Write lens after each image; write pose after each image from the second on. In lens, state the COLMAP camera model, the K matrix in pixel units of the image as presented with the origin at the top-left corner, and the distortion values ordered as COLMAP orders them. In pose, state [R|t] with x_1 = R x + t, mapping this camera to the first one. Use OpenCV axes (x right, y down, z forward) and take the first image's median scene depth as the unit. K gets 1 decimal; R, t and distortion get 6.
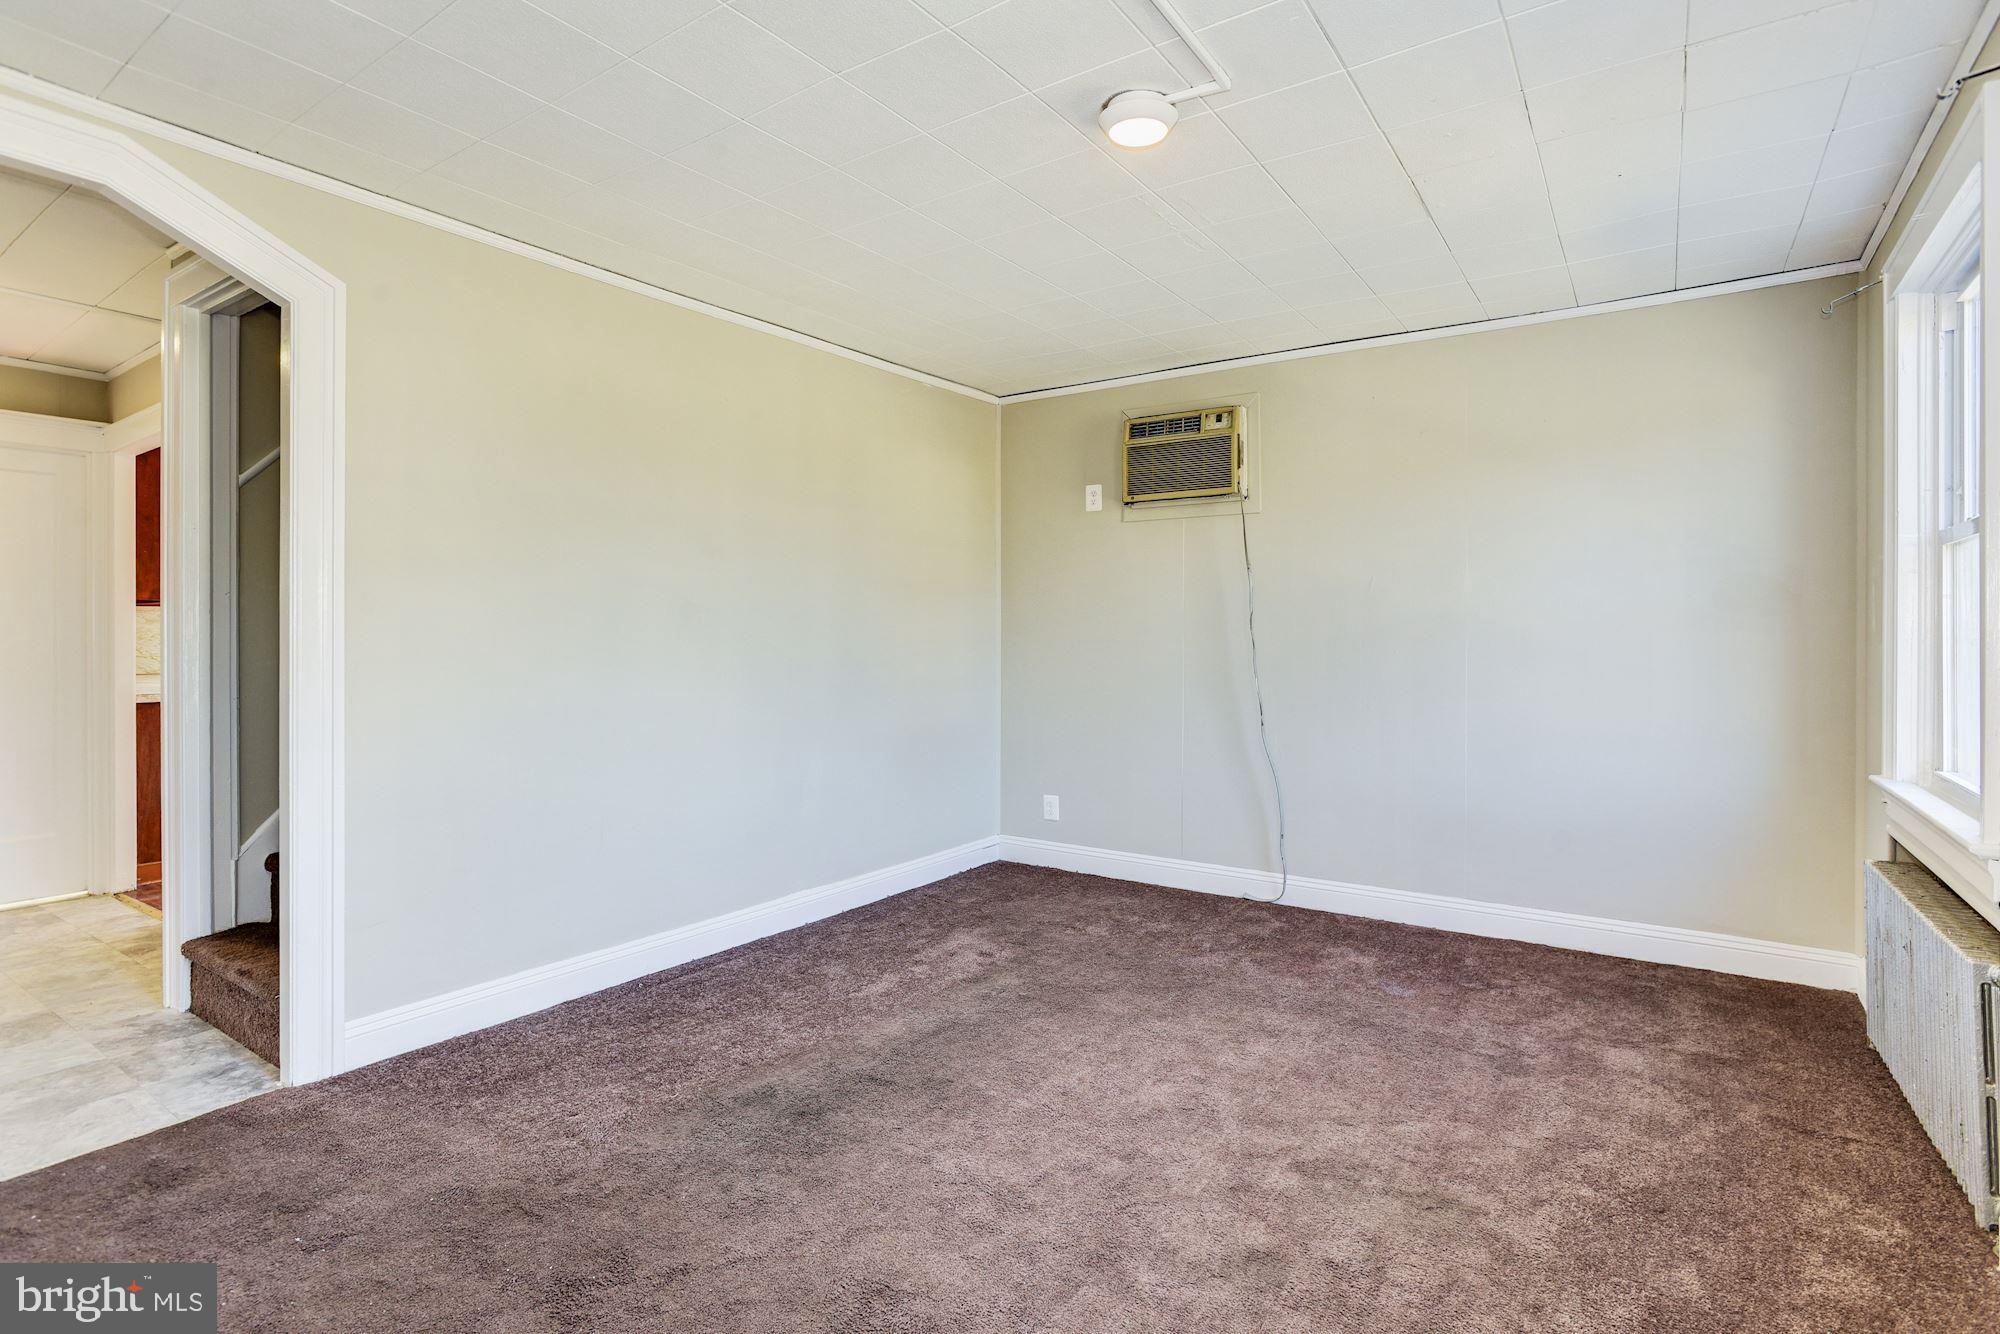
lens RADIAL K [[989.0, 0, 1013.5], [0, 989.0, 636.1], [0, 0, 1]] dist [-0.053418, 0.025351]
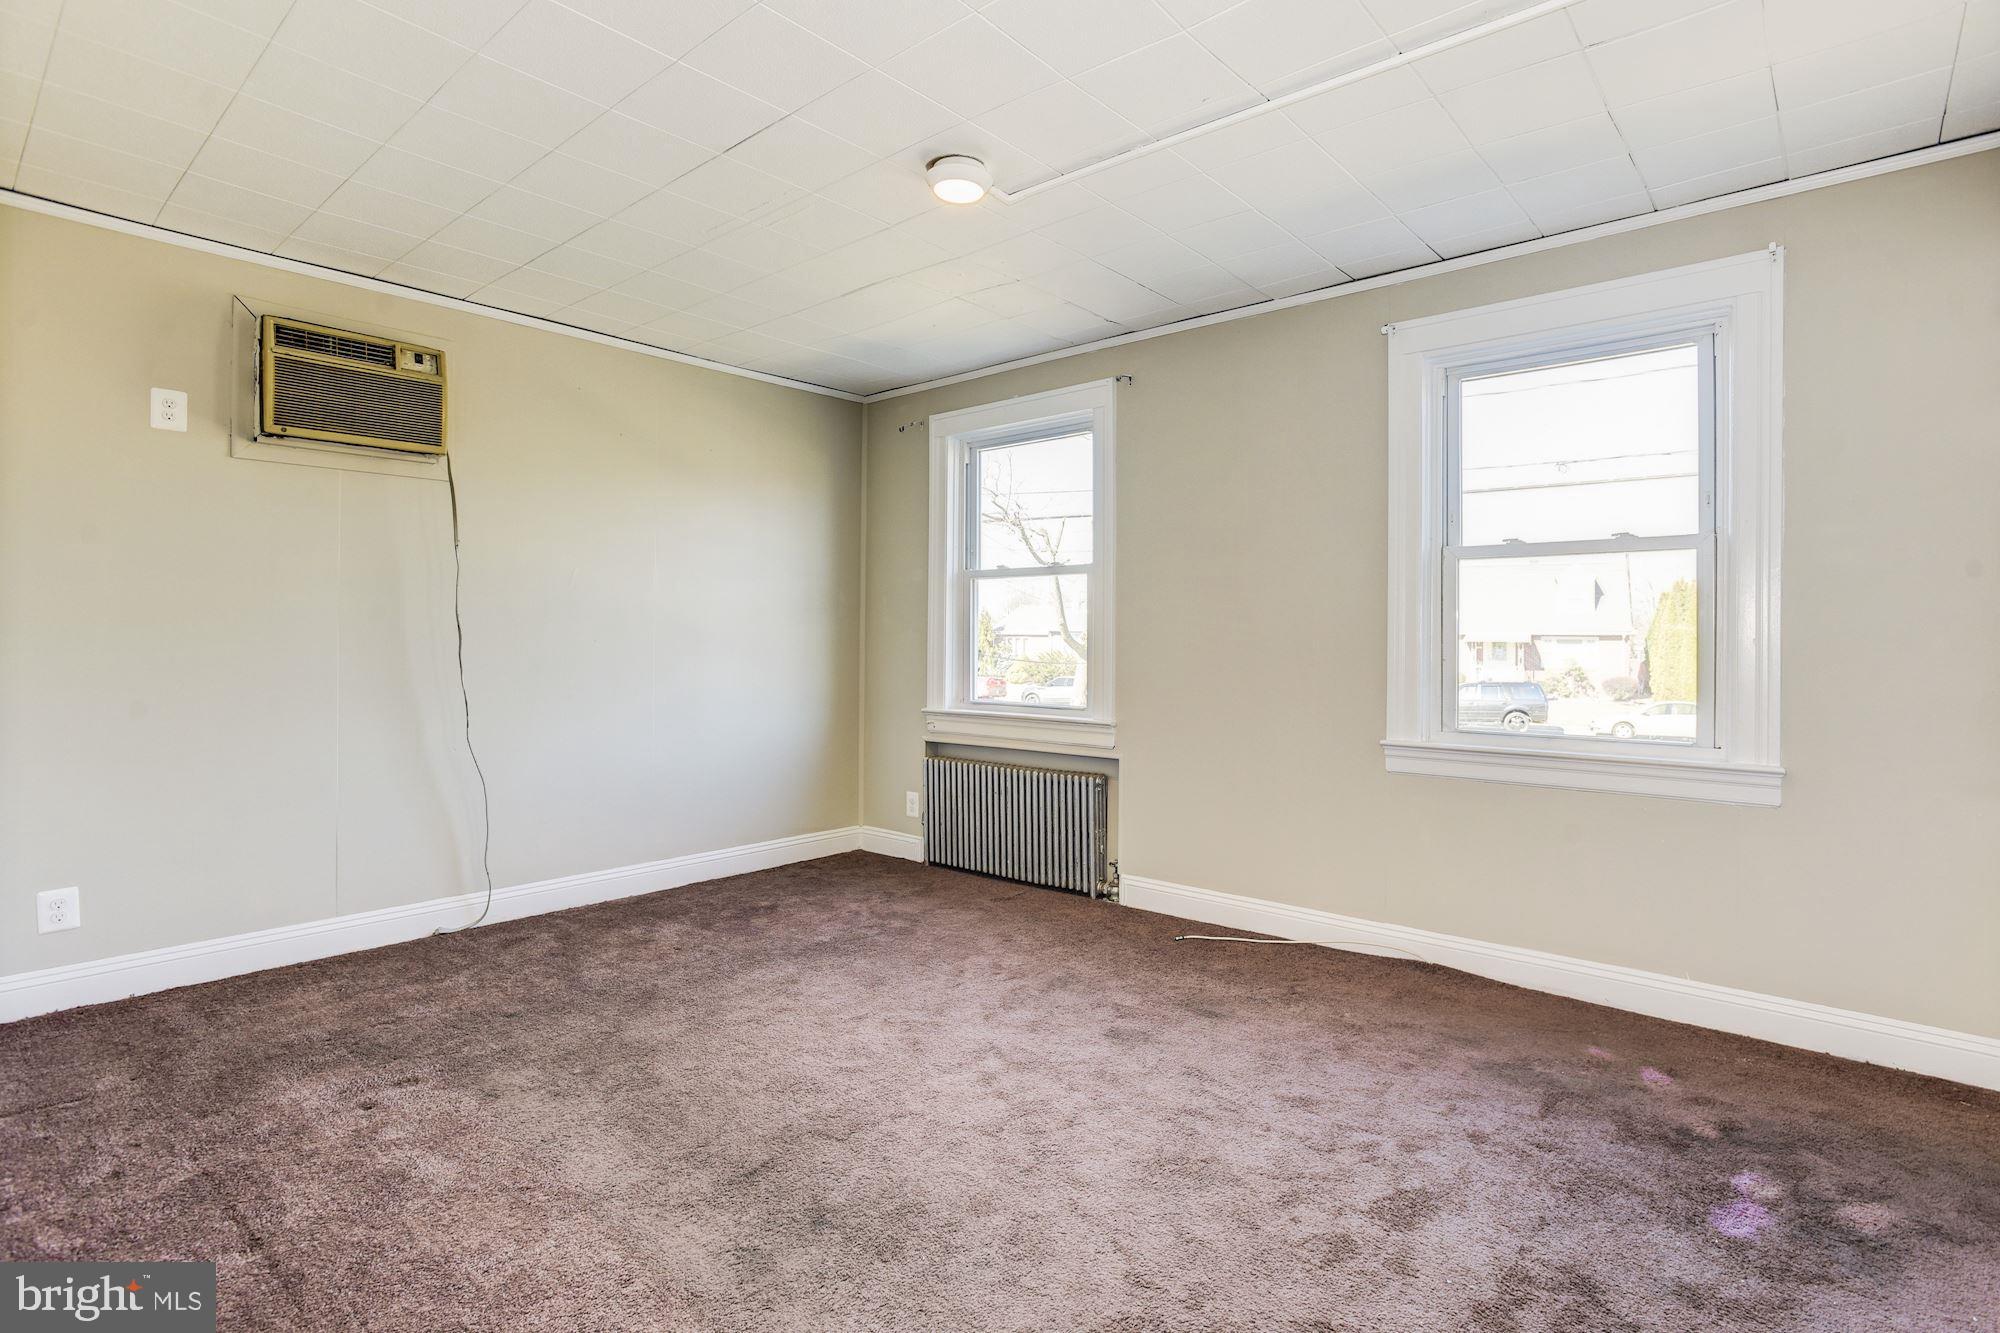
lens RADIAL K [[968.8, 0, 1018.3], [0, 968.8, 647.2], [0, 0, 1]] dist [-0.049133, 0.023795]
pose [[0.113372, -0.012322, 0.993476, -0.620180], [-0.002780, 0.999915, 0.012719, 0.008978], [-0.993549, -0.004204, 0.113329, 0.487025]]
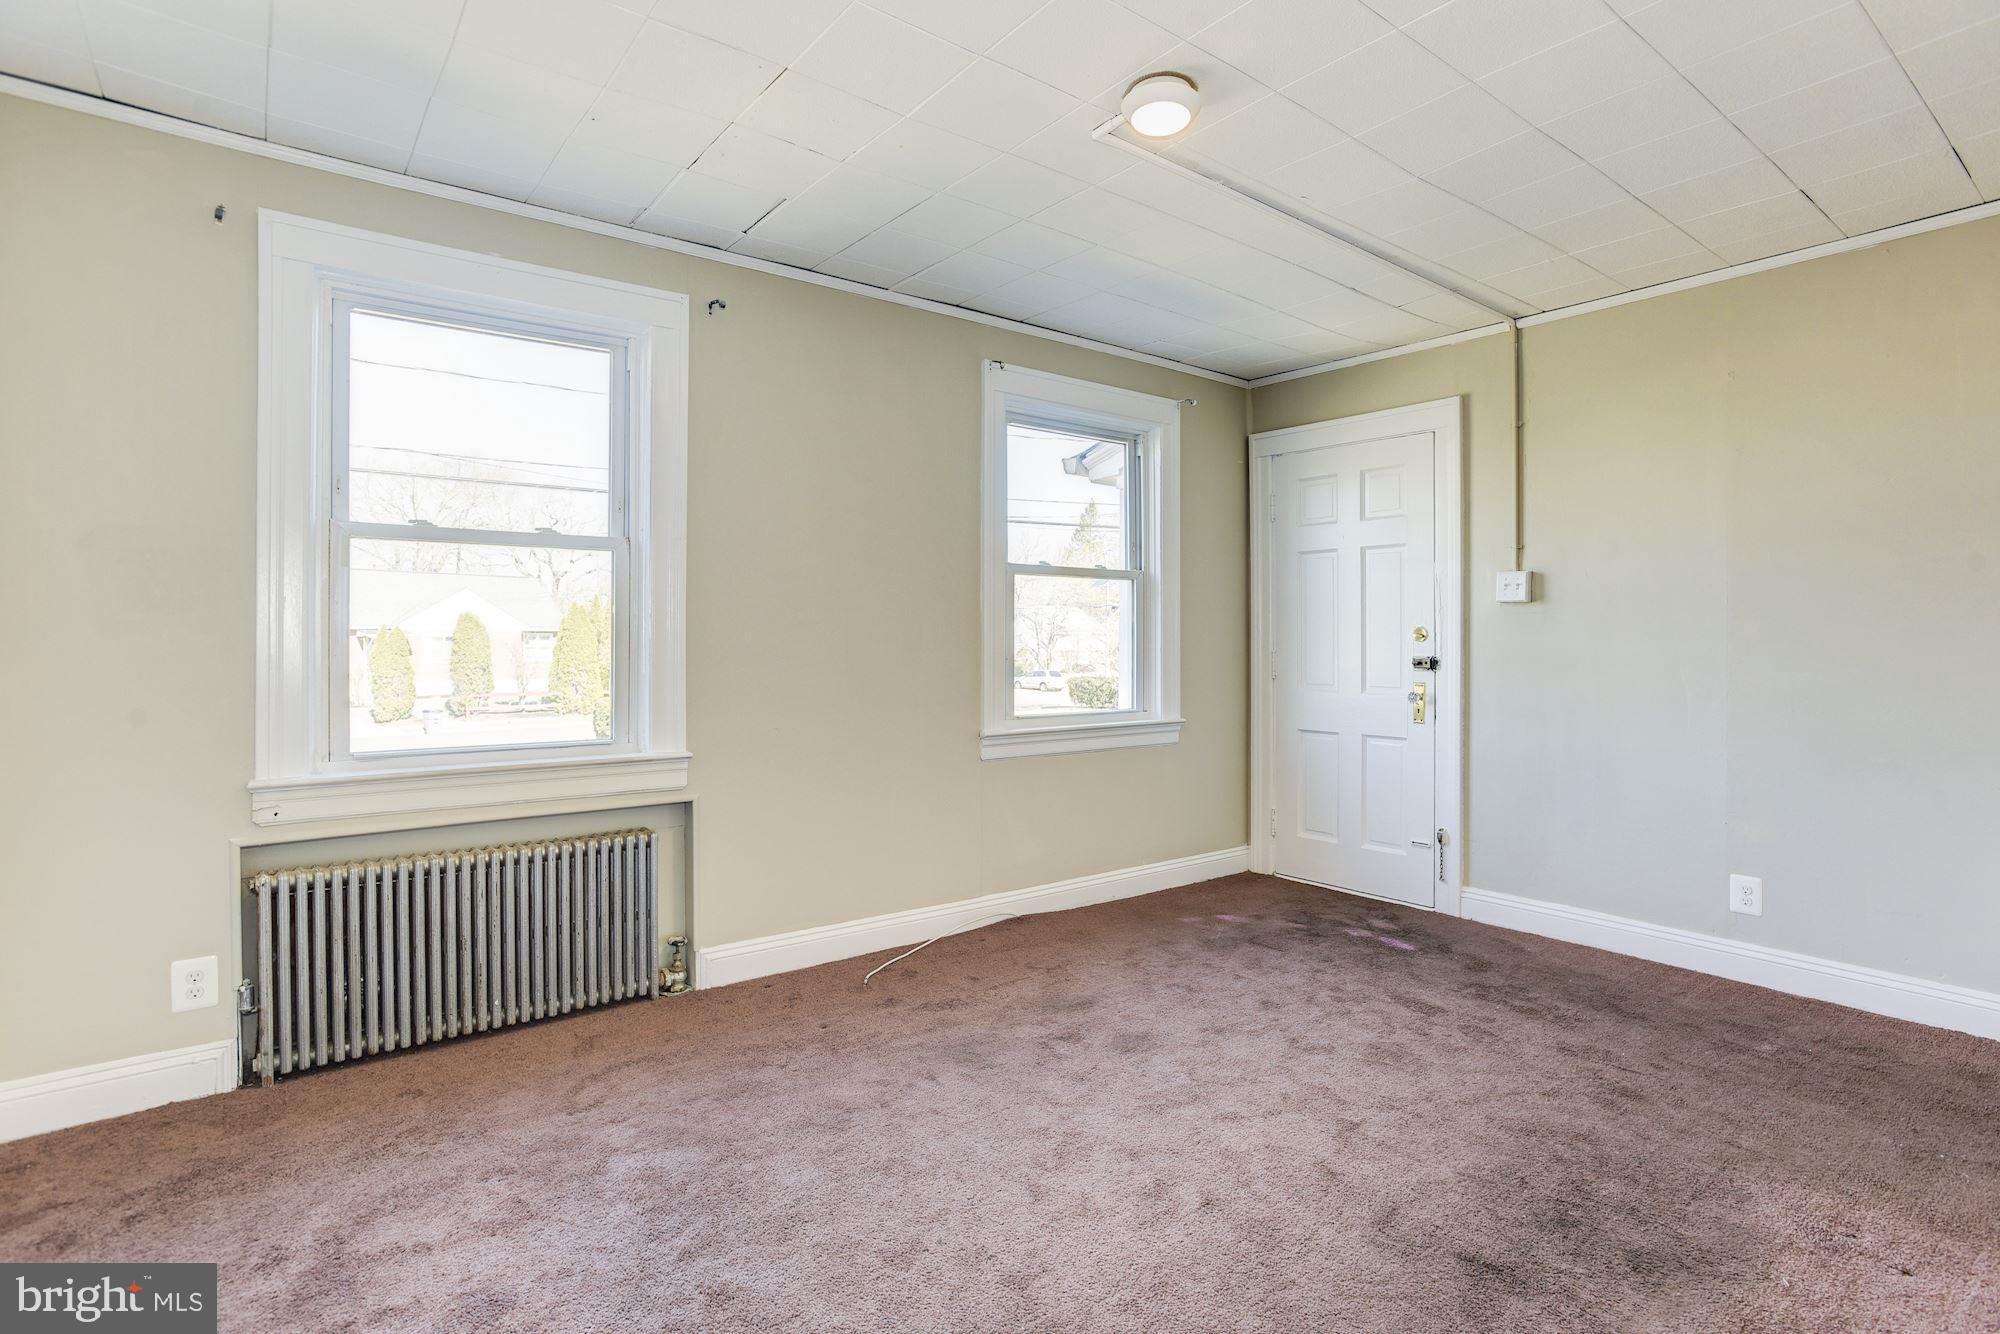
lens RADIAL K [[981.5, 0, 1002.8], [0, 981.5, 652.1], [0, 0, 1]] dist [-0.063942, 0.035515]
pose [[-0.944261, -0.016525, 0.328782, -0.028024], [-0.009314, 0.999681, 0.023495, -0.001699], [-0.329066, 0.019123, -0.944113, 1.222886]]
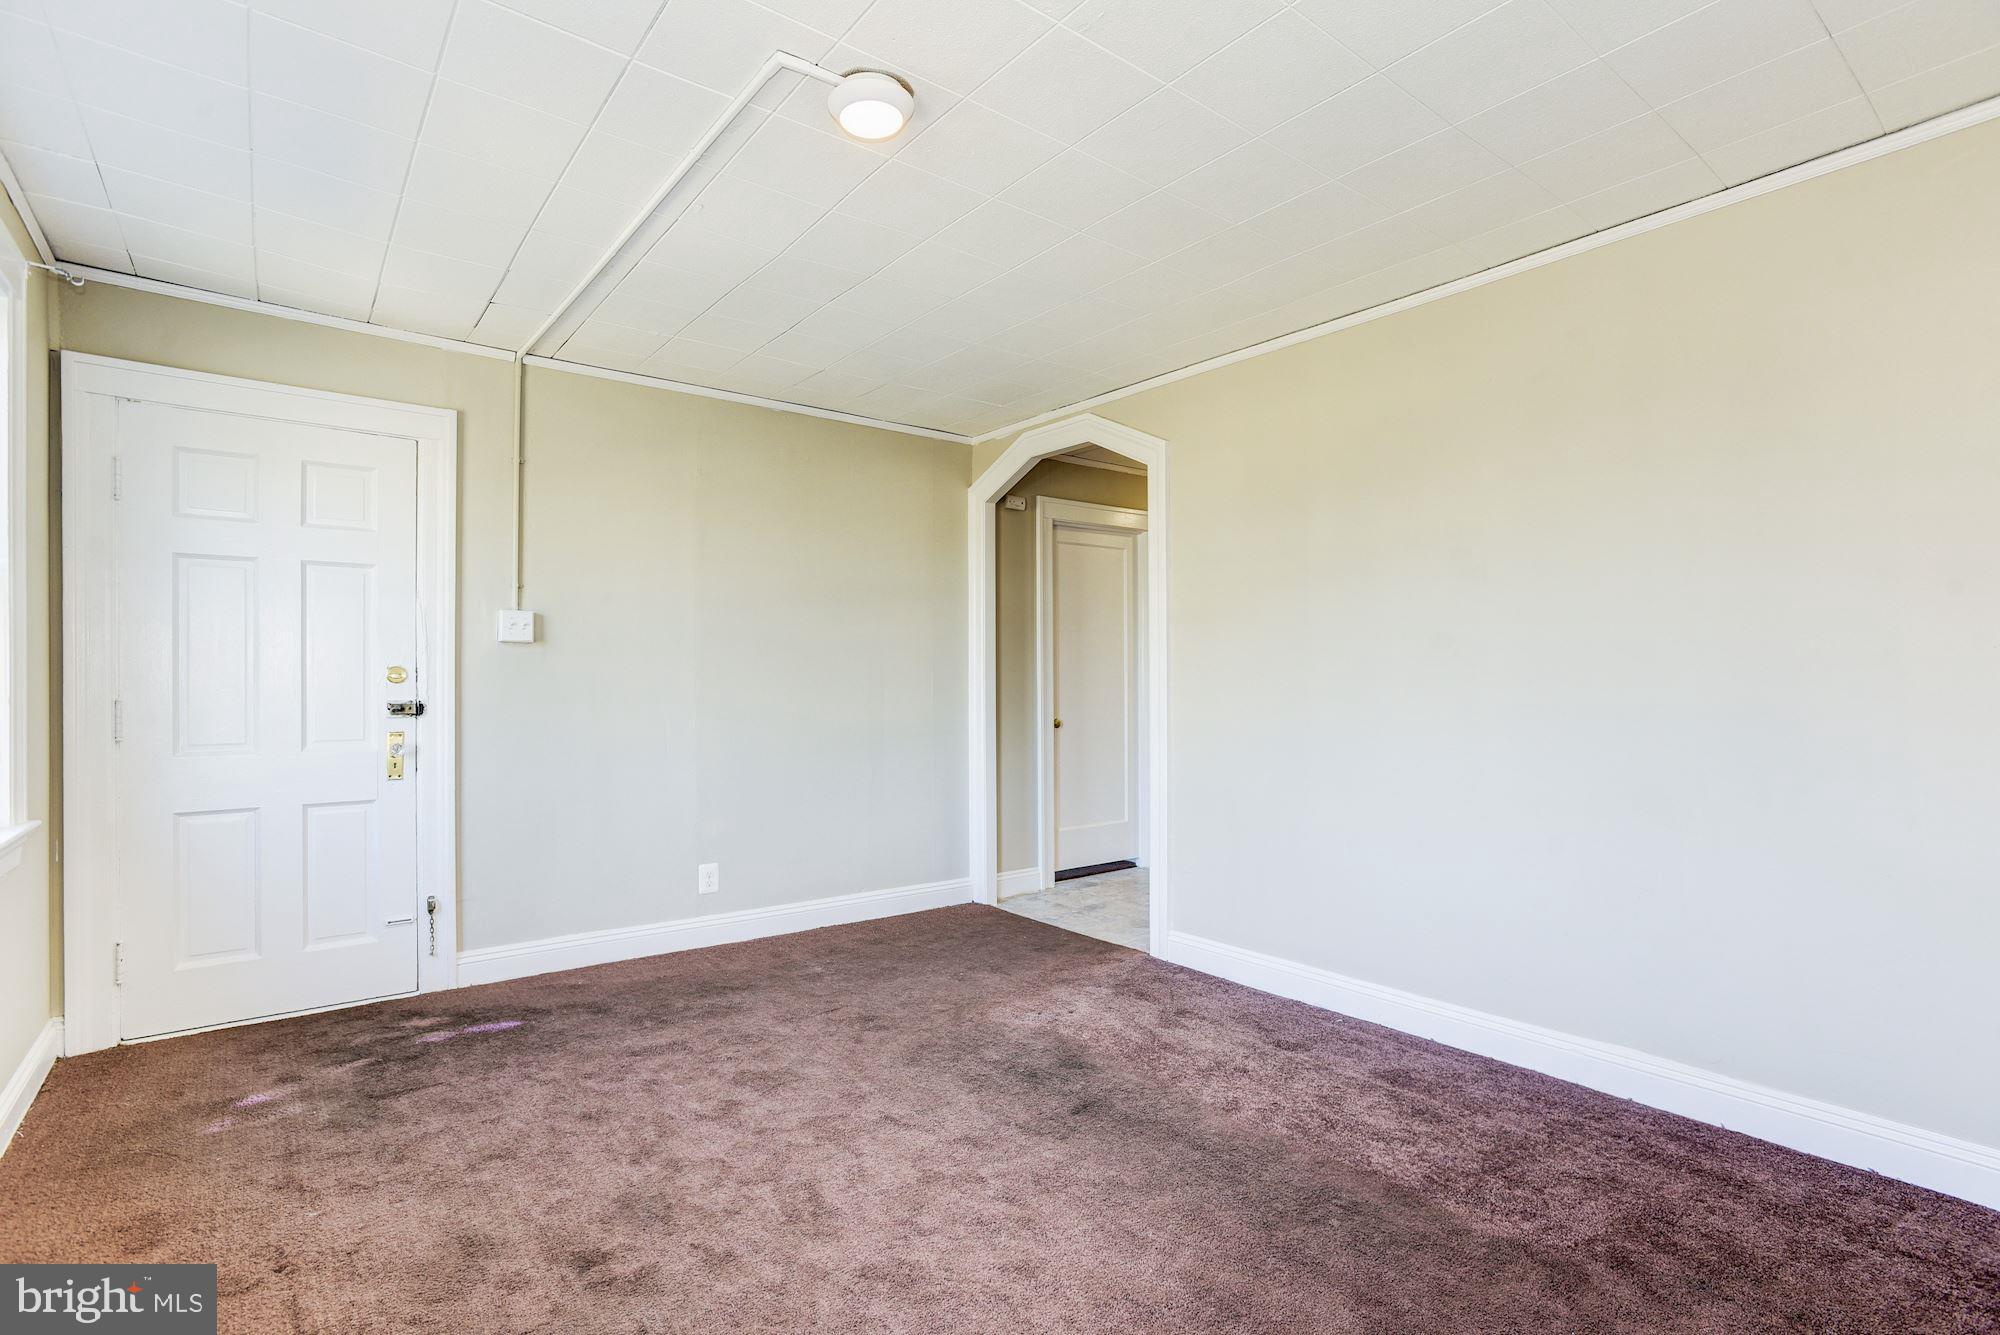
lens RADIAL K [[977.0, 0, 1001.6], [0, 977.0, 684.6], [0, 0, 1]] dist [-0.049093, 0.023959]
pose [[-0.313374, -0.006231, -0.949609, 0.590862], [-0.011370, 0.999931, -0.002809, 0.005451], [0.949562, 0.009916, -0.313423, 0.863429]]
